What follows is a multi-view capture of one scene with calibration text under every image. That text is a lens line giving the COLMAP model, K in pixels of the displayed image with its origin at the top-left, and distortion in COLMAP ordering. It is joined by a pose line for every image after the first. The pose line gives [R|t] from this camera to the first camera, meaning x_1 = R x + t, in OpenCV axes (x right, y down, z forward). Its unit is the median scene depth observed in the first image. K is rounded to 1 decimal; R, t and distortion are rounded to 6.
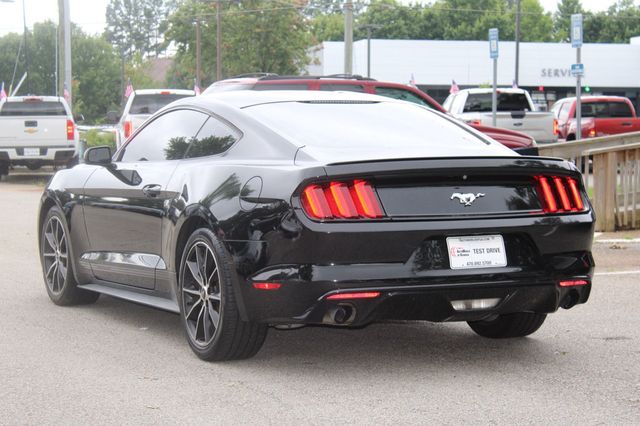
lens RADIAL K [[1593.8, 0, 320.0], [0, 1593.8, 213.0], [0, 0, 1]] dist [0.085016, 1.074837]
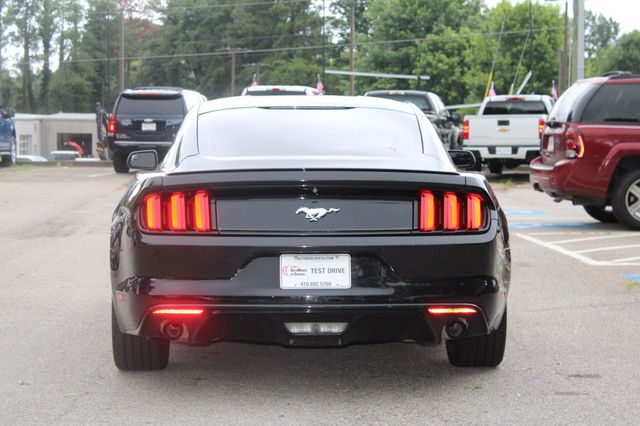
lens RADIAL K [[1593.8, 0, 320.0], [0, 1593.8, 213.0], [0, 0, 1]] dist [0.085016, 1.074837]
pose [[0.916311, 0.030082, -0.399336, 0.399666], [-0.029173, 0.999539, 0.008356, -0.014844], [0.399404, 0.003994, 0.916766, 0.128336]]
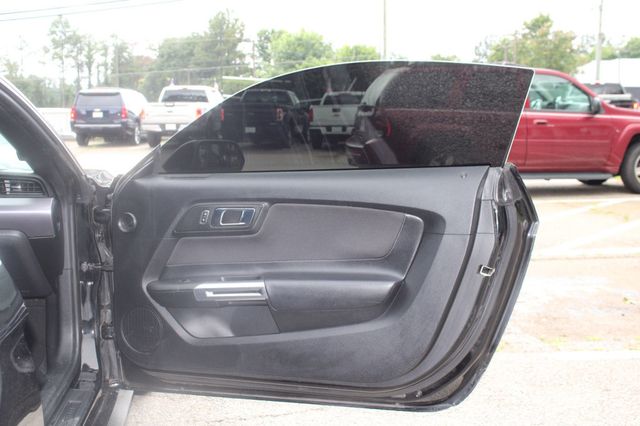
lens RADIAL K [[826.4, 0, 320.0], [0, 826.4, 213.0], [0, 0, 1]] dist [-0.029737, -0.043296]
pose [[0.945025, 0.040136, -0.324526, 0.192364], [-0.018083, 0.997335, 0.070688, -0.050256], [0.326498, -0.060933, 0.943232, 0.945947]]
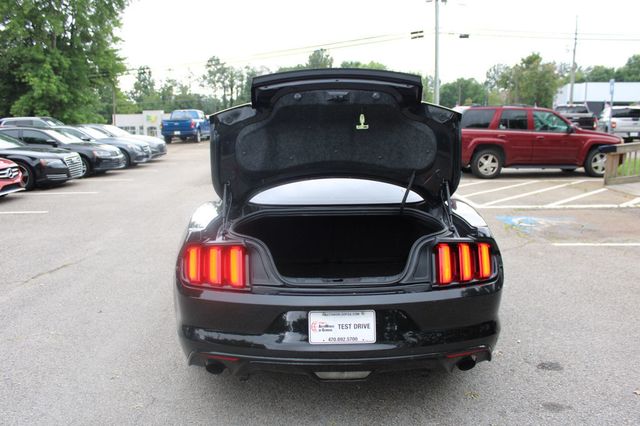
lens RADIAL K [[562.6, 0, 320.0], [0, 562.6, 213.0], [0, 0, 1]] dist [-0.150849, 0.154734]
pose [[0.907617, 0.068793, -0.414124, 0.189998], [-0.018437, 0.992062, 0.124392, -0.074670], [0.419394, -0.105265, 0.901681, 0.588112]]
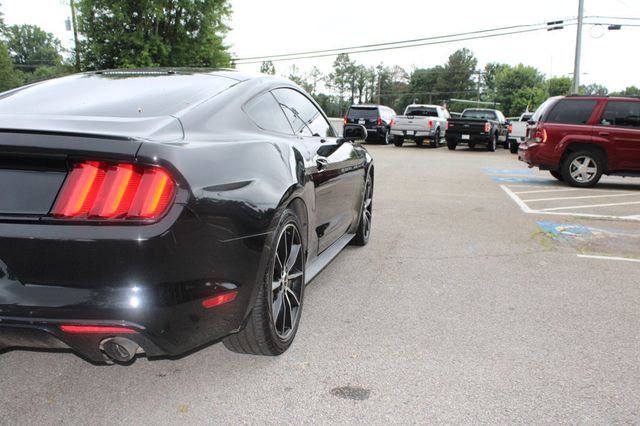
lens RADIAL K [[626.7, 0, 320.0], [0, 626.7, 213.0], [0, 0, 1]] dist [-0.163362, 0.219986]
pose [[0.785664, 0.117287, -0.607434, 0.334846], [-0.067905, 0.992281, 0.103766, -0.031254], [0.614916, -0.040278, 0.787563, 0.766154]]
